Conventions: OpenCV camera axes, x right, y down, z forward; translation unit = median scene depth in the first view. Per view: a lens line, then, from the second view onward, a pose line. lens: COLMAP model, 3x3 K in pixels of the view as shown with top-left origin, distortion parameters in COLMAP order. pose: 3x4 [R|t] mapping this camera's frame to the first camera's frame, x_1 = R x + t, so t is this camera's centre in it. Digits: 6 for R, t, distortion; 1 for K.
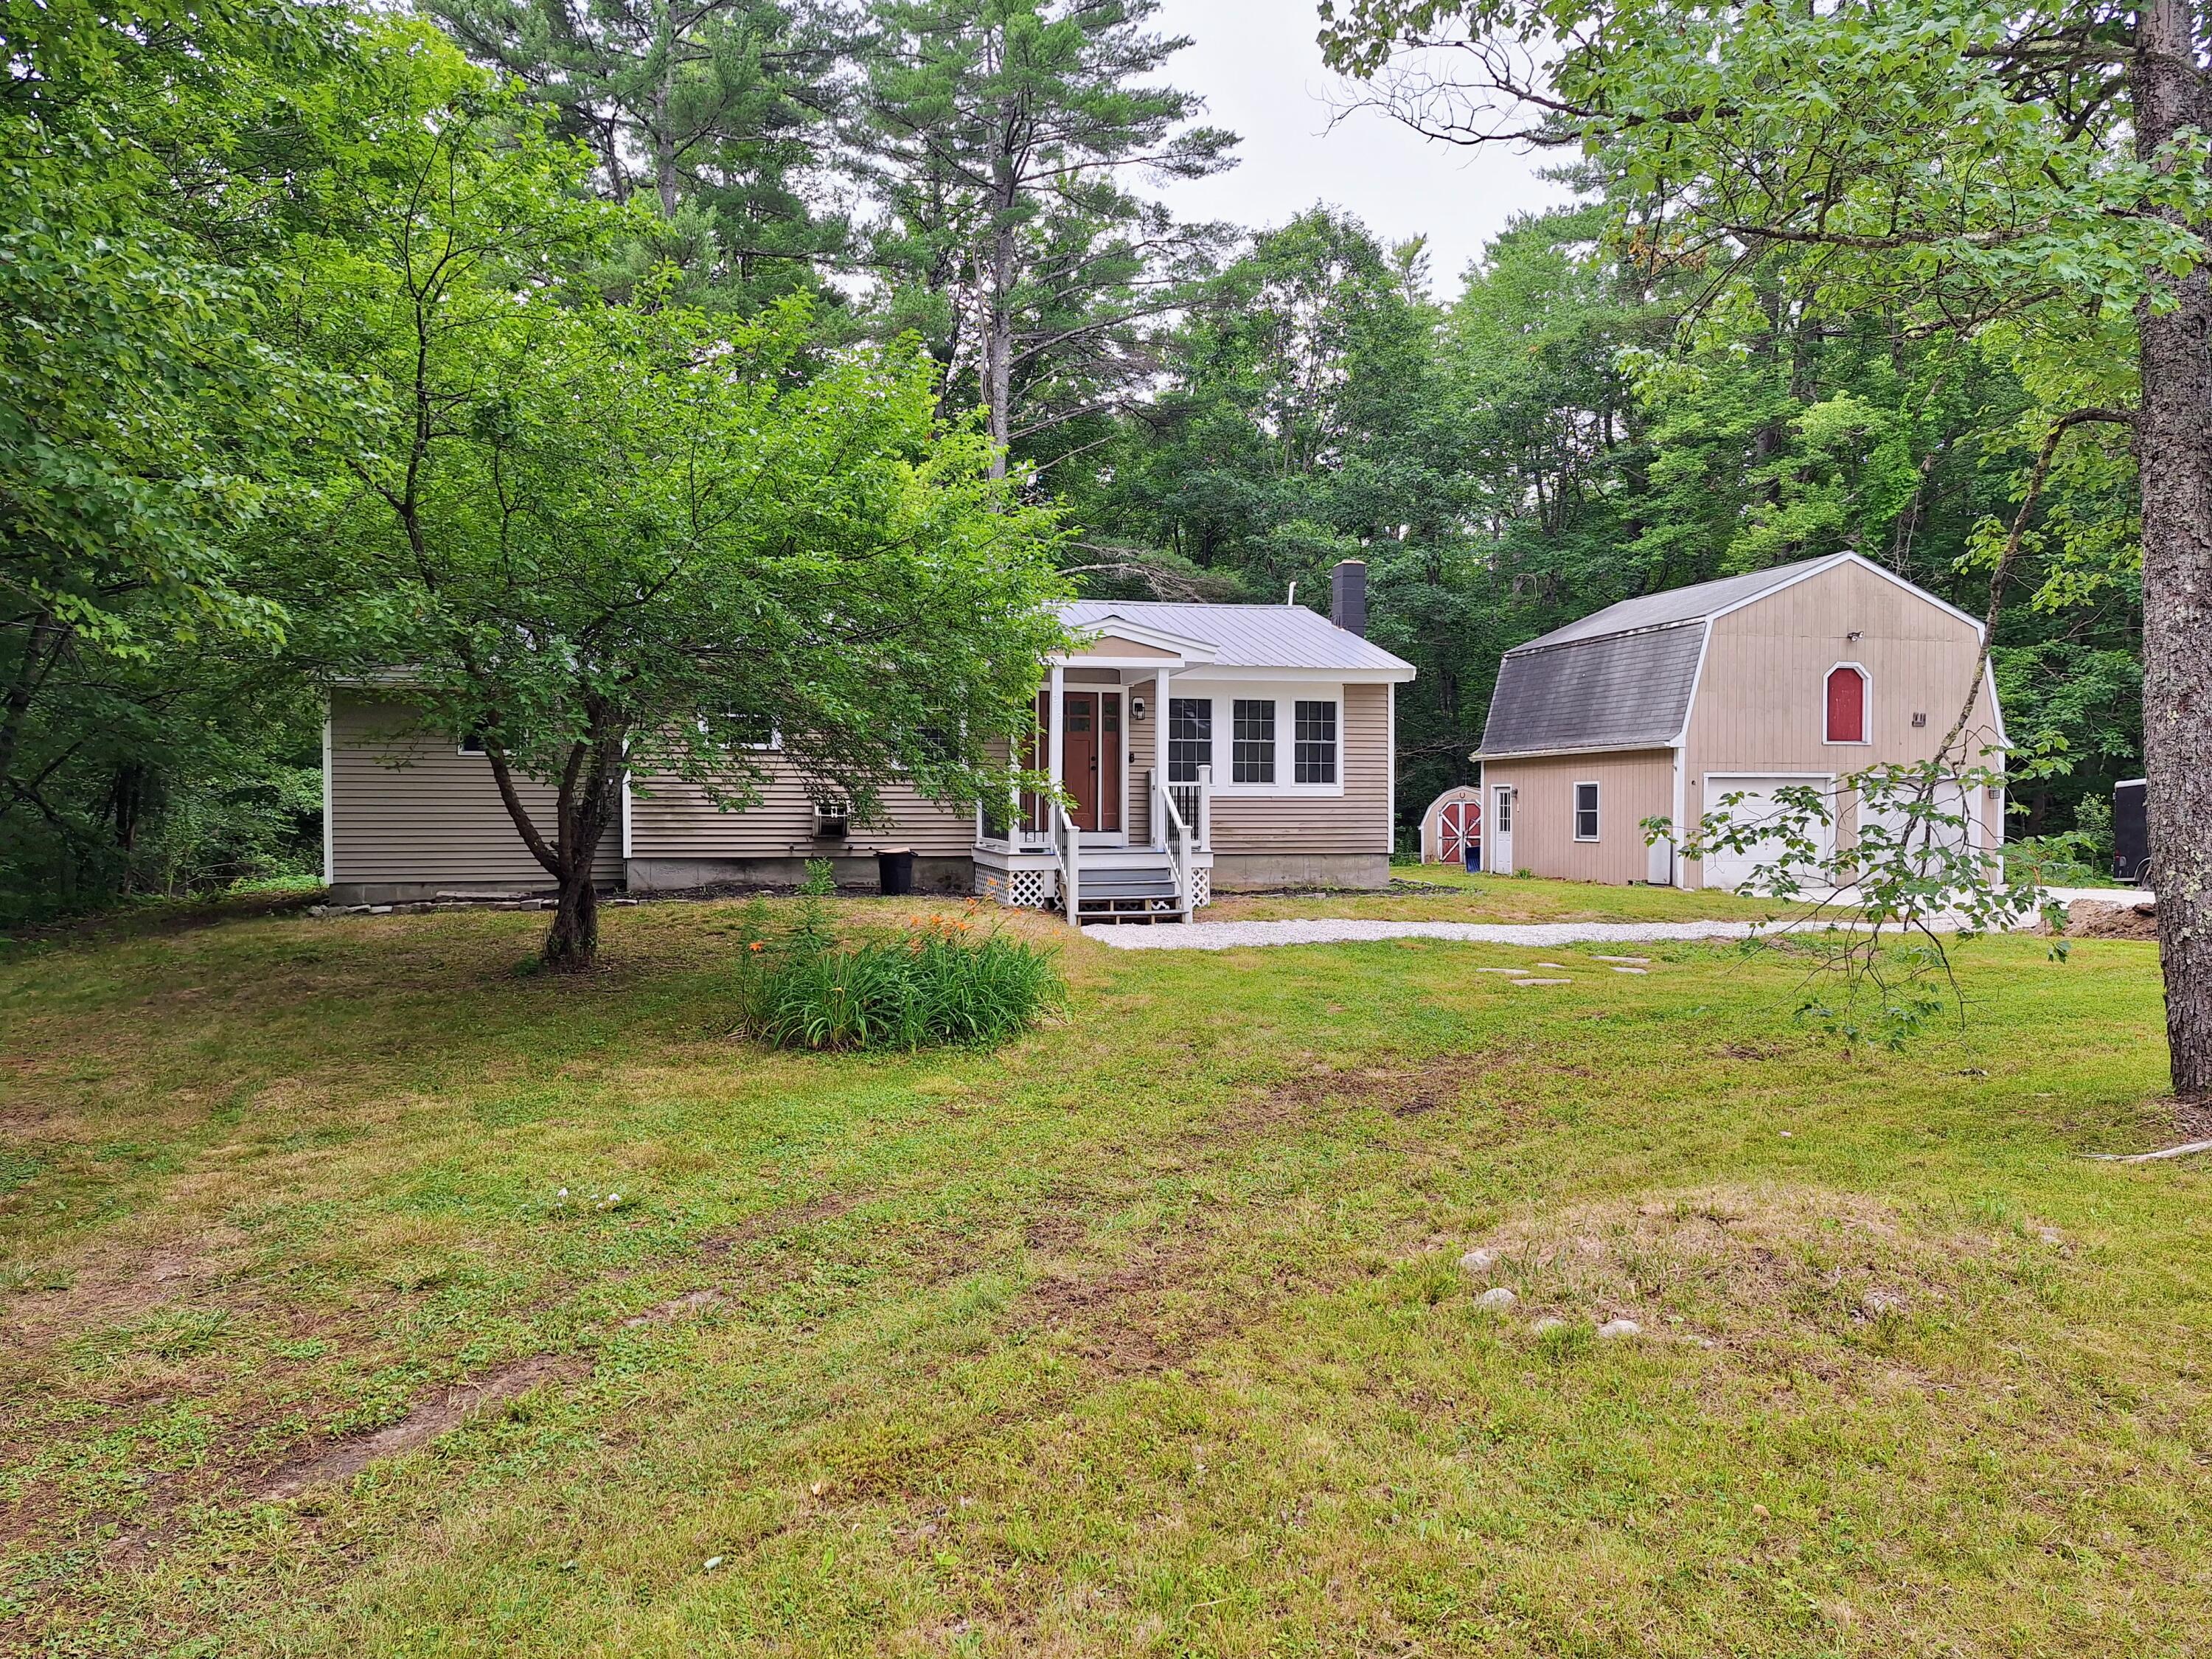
lens RADIAL K [[1552.6, 0, 1149.7], [0, 1552.6, 829.2], [0, 0, 1]] dist [0.007325, -0.002588]
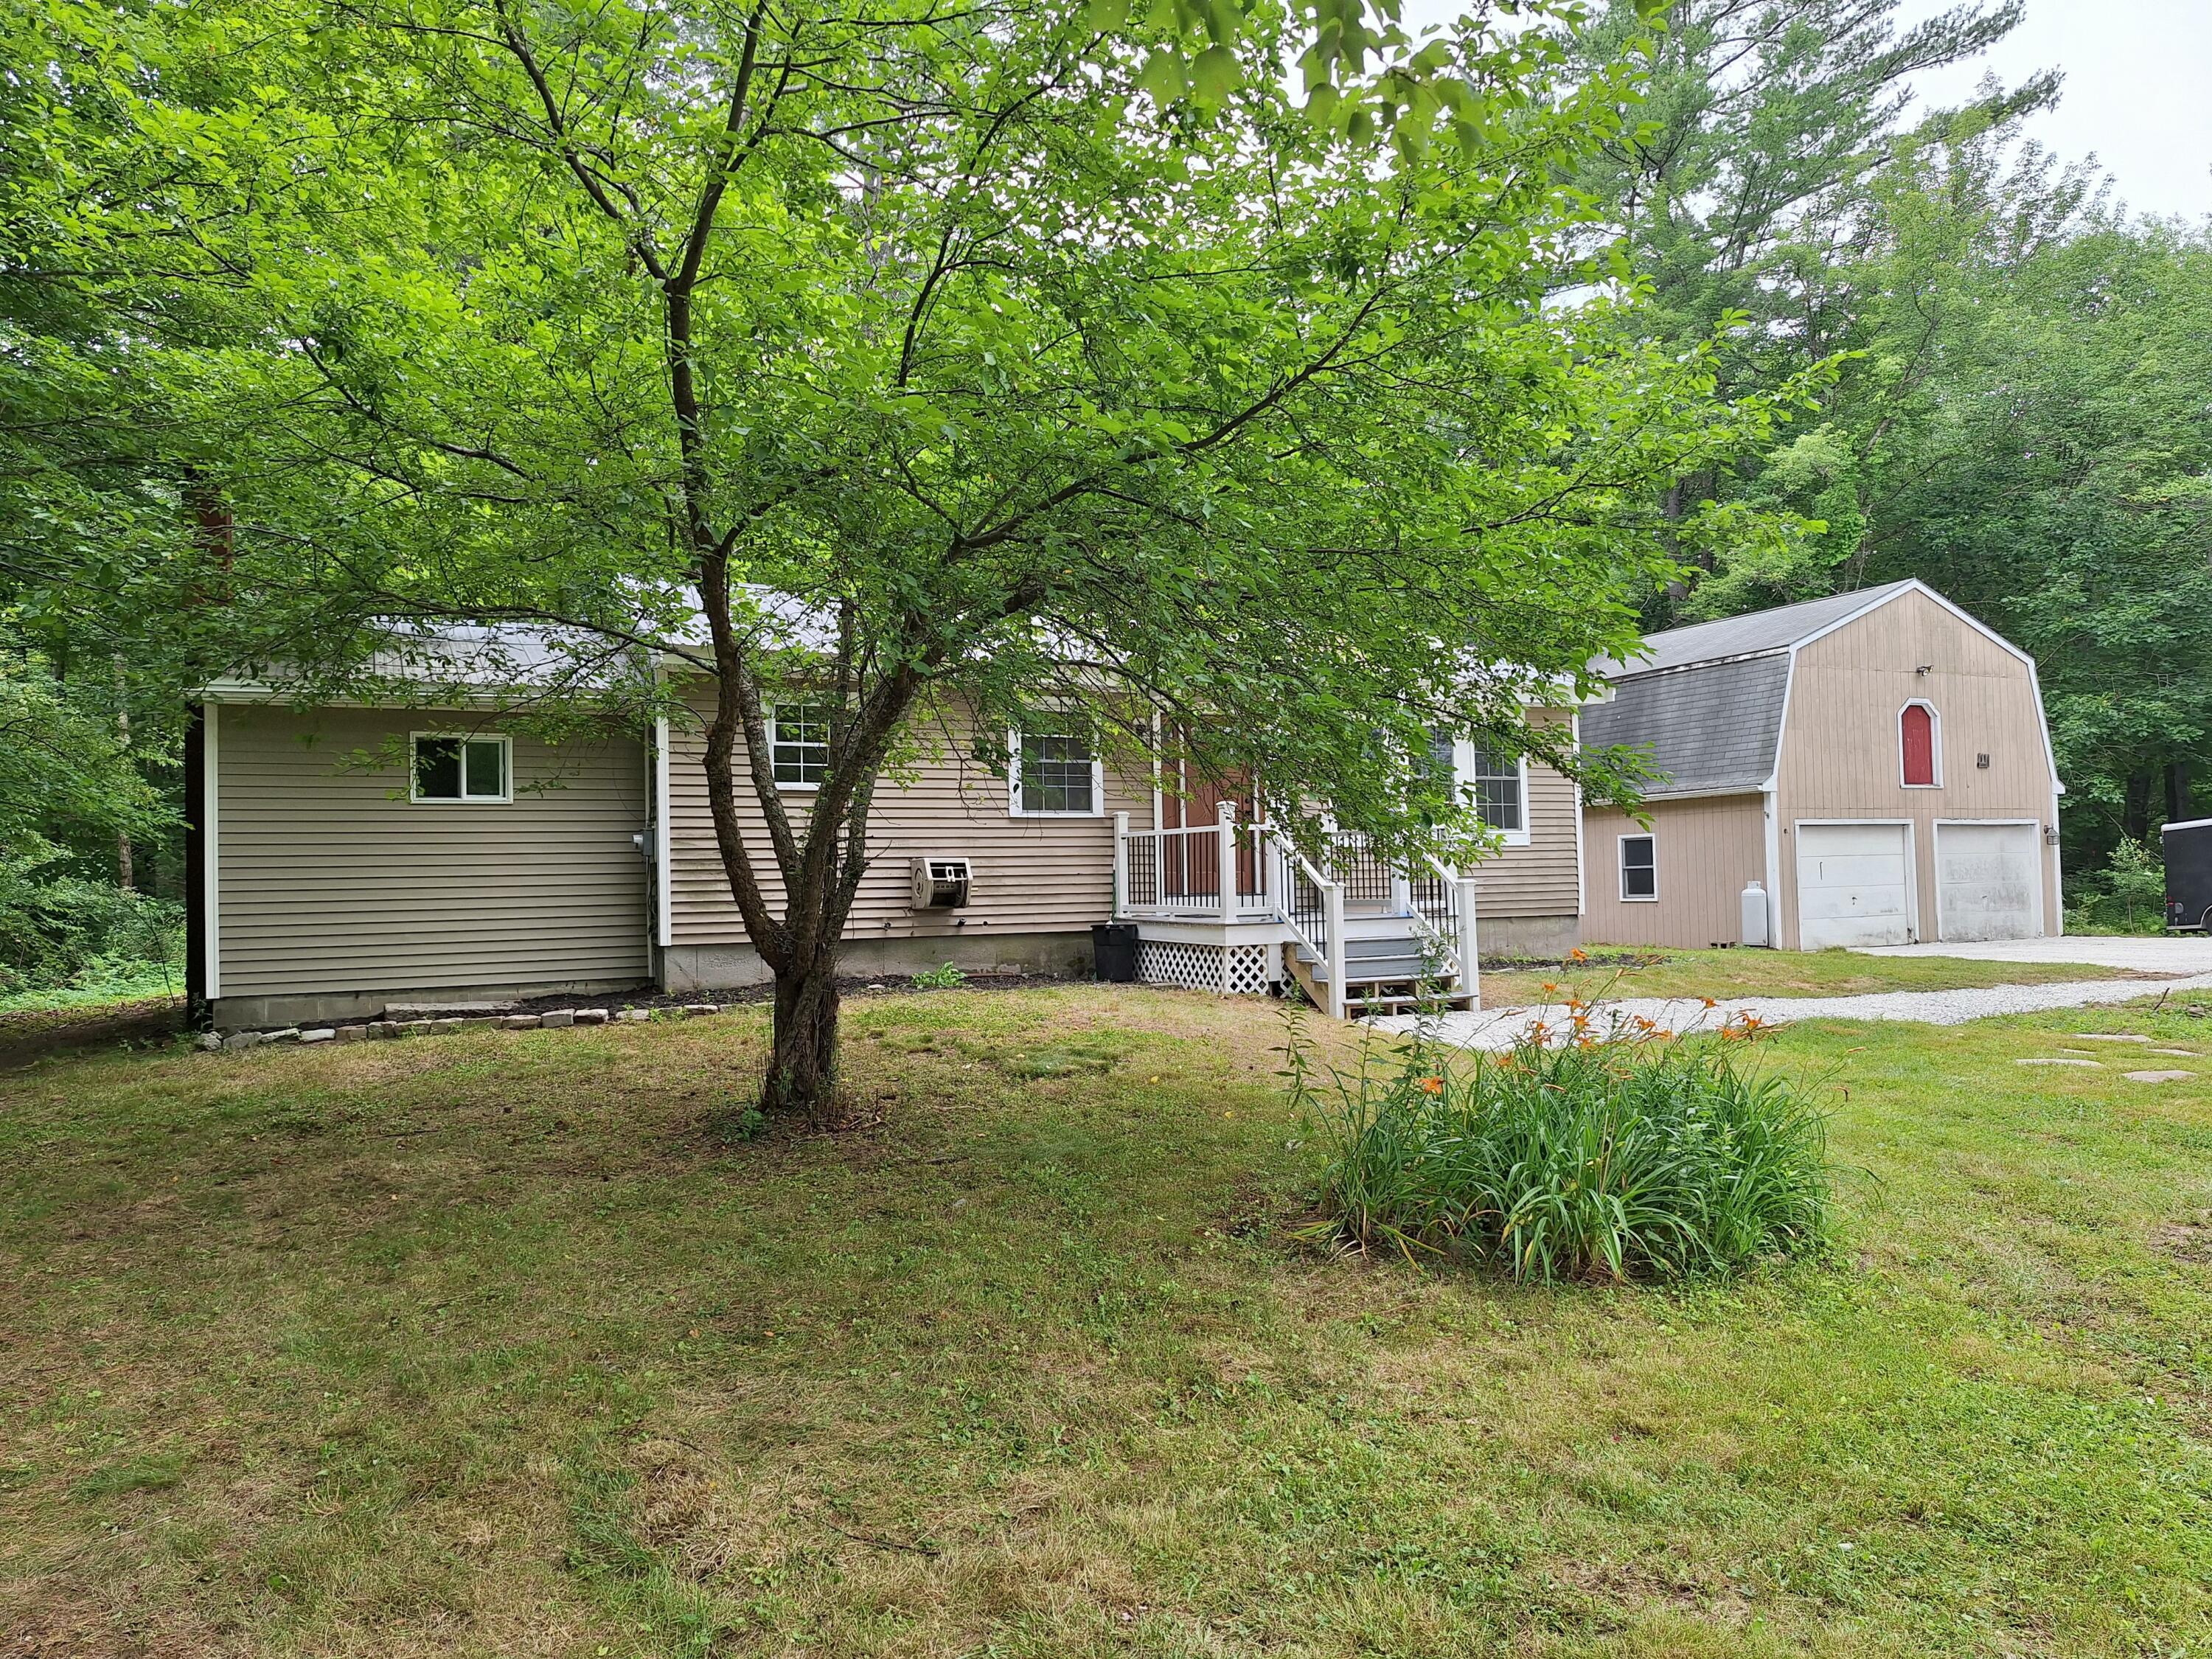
lens RADIAL K [[1552.6, 0, 1149.7], [0, 1552.6, 829.2], [0, 0, 1]] dist [0.007325, -0.002588]
pose [[0.981972, -0.015722, 0.188372, -0.247755], [0.025905, 0.998326, -0.051721, 0.007967], [-0.187244, 0.055668, 0.980735, 0.269698]]
